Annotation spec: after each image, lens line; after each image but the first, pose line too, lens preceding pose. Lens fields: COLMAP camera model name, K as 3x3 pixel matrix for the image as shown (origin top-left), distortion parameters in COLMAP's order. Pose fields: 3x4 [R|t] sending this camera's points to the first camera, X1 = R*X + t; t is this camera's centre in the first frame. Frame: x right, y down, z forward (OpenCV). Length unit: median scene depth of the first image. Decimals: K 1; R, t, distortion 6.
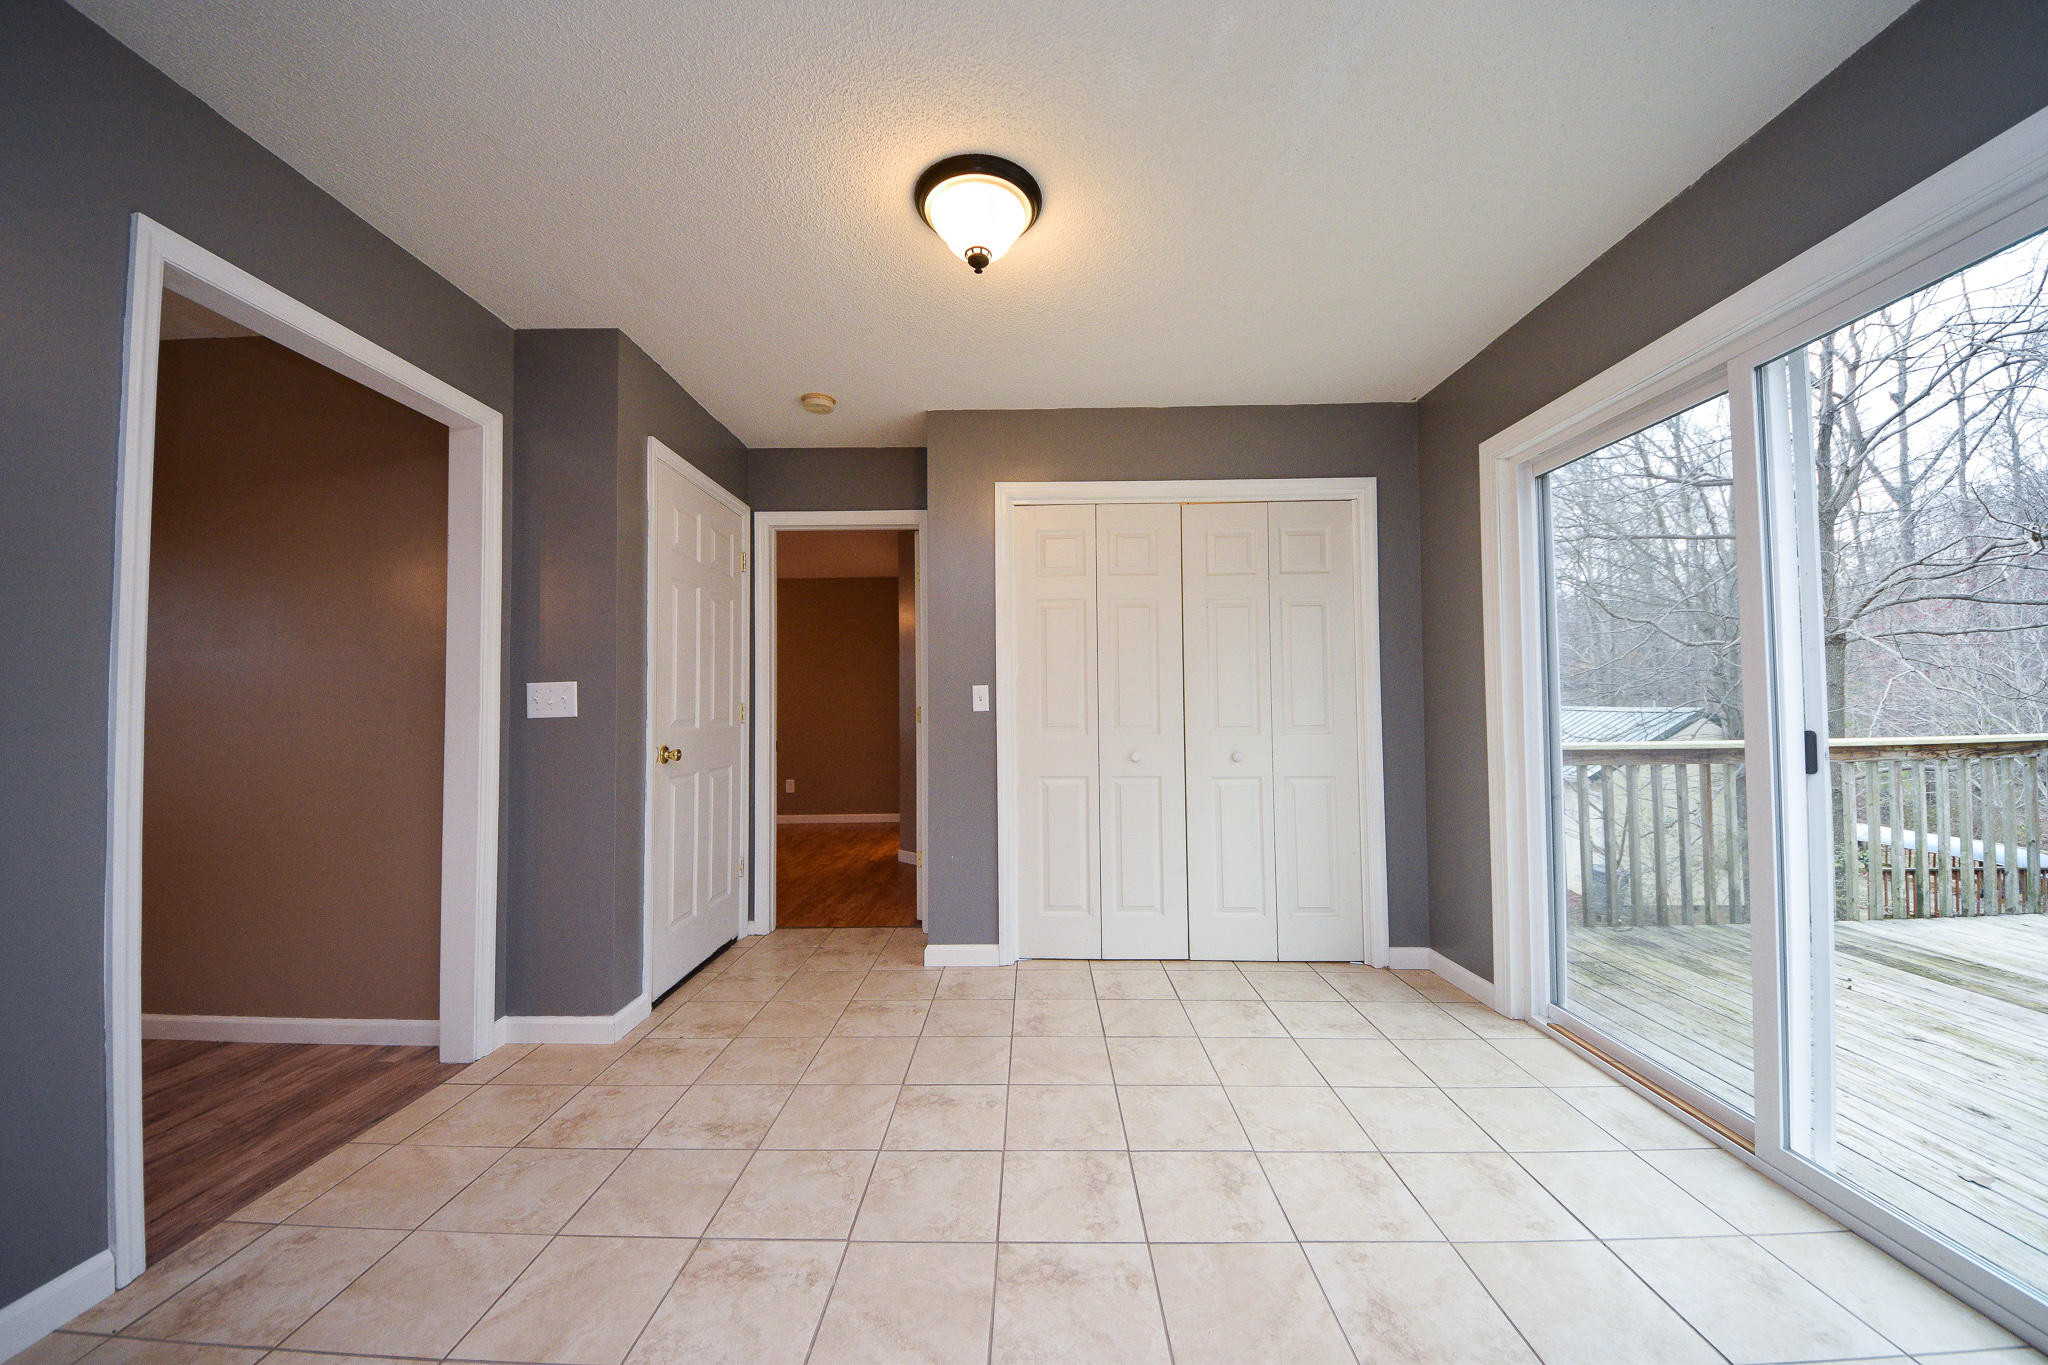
lens RADIAL K [[735.3, 0, 1024.0], [0, 735.3, 682.5], [0, 0, 1]] dist [0.018967, -0.012043]
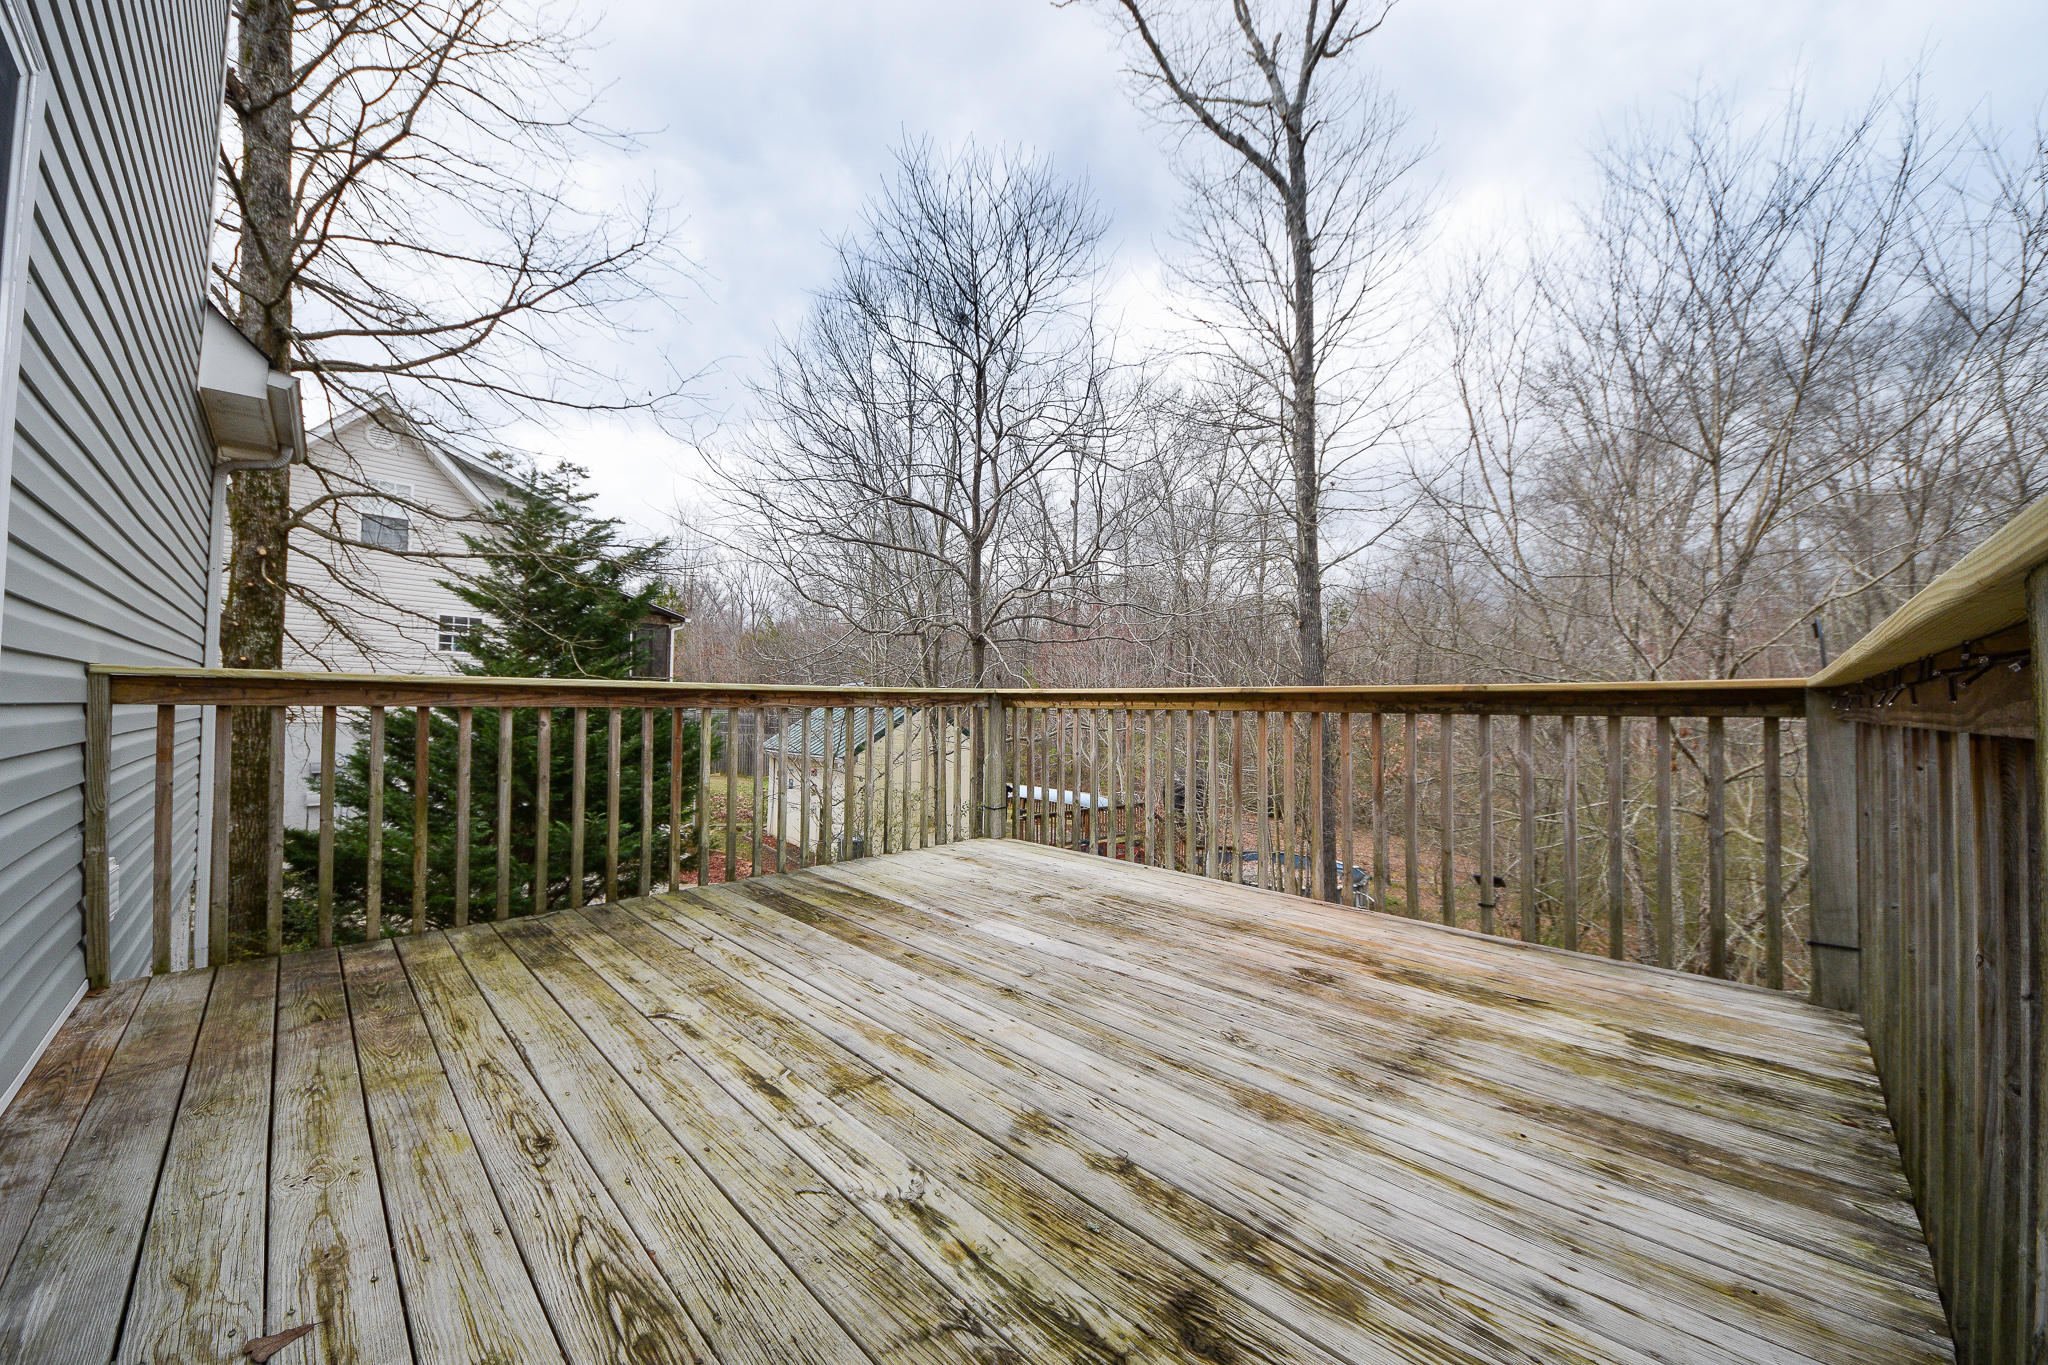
lens RADIAL K [[730.8, 0, 1011.2], [0, 730.8, 687.8], [0, 0, 1]] dist [0.011755, -0.007931]
pose [[0.712710, 0.035107, 0.700579, 0.741751], [-0.042600, 0.999070, -0.006728, 0.092150], [-0.700164, -0.025050, 0.713543, 0.126335]]
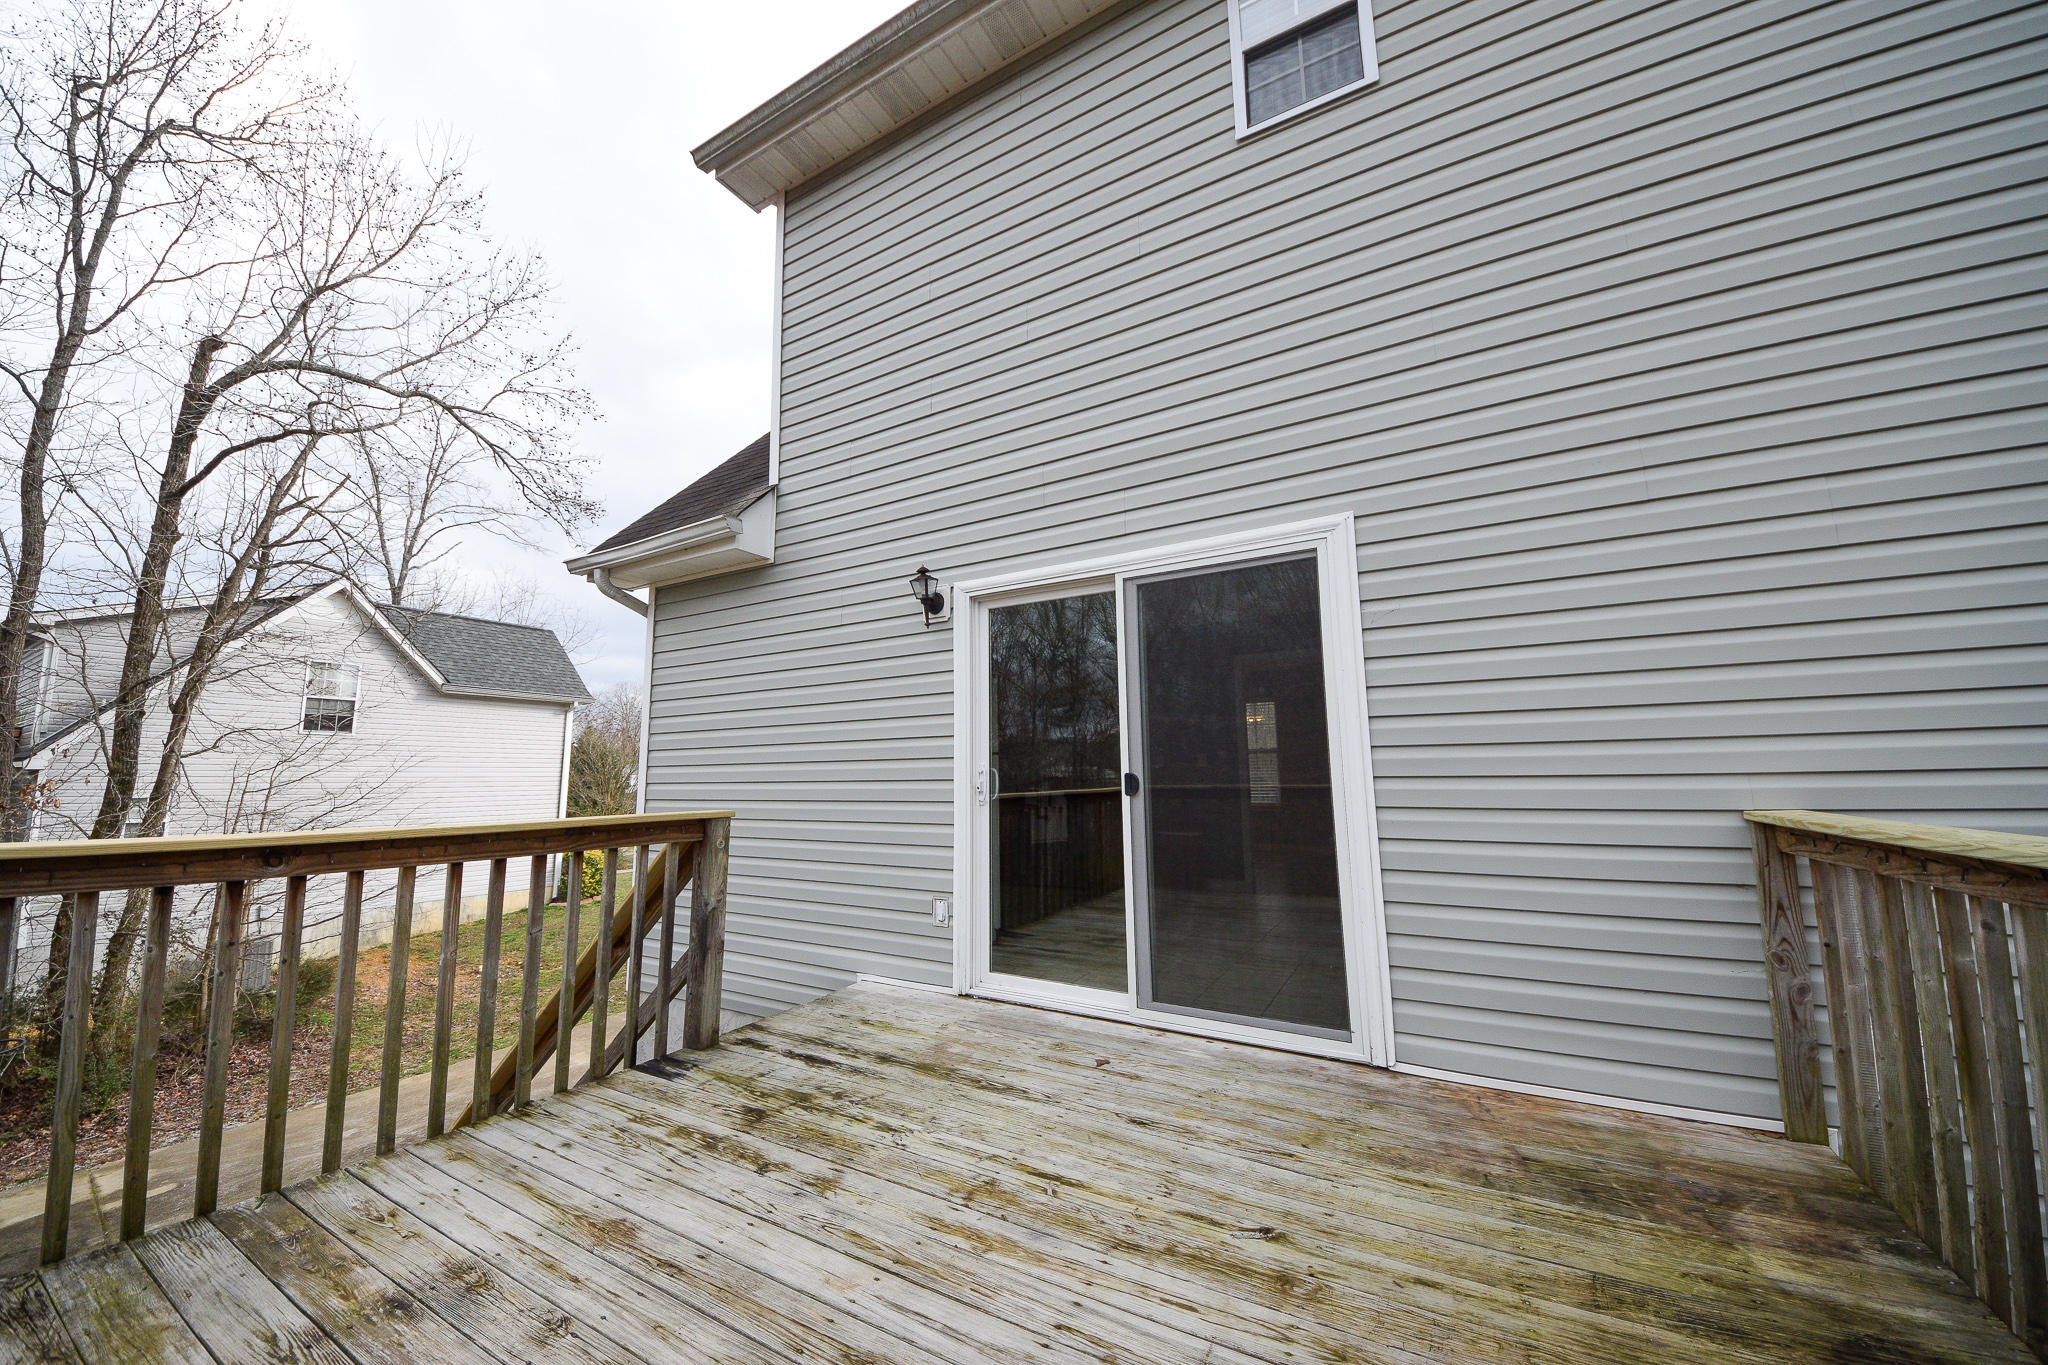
lens RADIAL K [[719.8, 0, 1022.1], [0, 719.8, 693.2], [0, 0, 1]] dist [0.011006, -0.011922]
pose [[-0.490081, -0.089842, -0.867035, 1.610815], [0.048148, 0.990366, -0.129836, 0.041416], [0.870346, -0.105376, -0.481034, 0.959714]]
